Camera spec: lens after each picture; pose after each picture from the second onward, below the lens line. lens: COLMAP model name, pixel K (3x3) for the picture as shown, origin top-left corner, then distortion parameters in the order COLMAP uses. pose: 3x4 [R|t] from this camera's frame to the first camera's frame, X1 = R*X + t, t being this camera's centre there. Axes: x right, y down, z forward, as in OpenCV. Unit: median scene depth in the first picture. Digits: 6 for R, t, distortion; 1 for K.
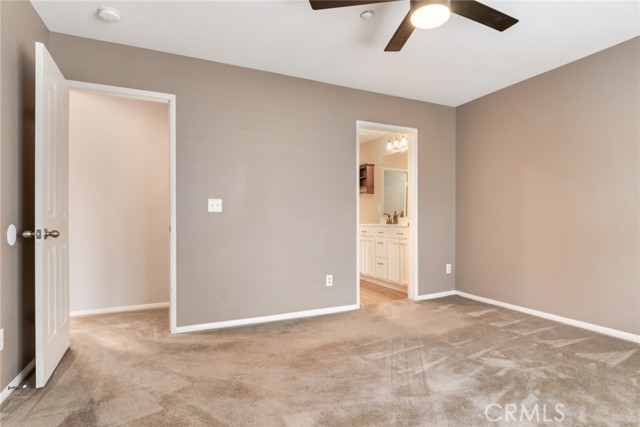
lens RADIAL K [[346.9, 0, 328.4], [0, 346.9, 220.2], [0, 0, 1]] dist [0.000647, -0.000362]
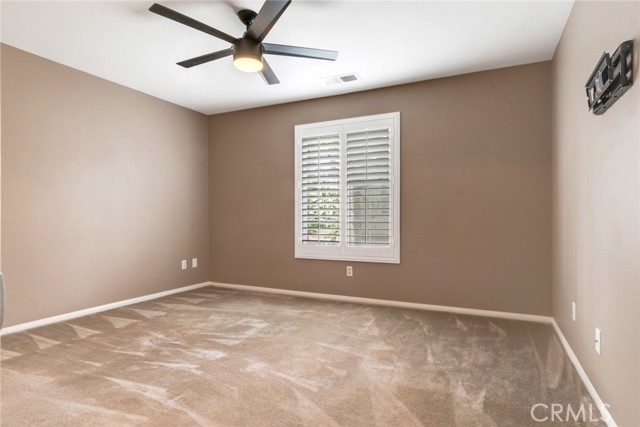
lens RADIAL K [[346.9, 0, 328.4], [0, 346.9, 220.2], [0, 0, 1]] dist [0.000647, -0.000362]
pose [[-0.623012, -0.006745, 0.782183, -0.711710], [-0.001449, 0.999971, 0.007469, -0.008136], [-0.782211, 0.003520, -0.623004, 1.175513]]
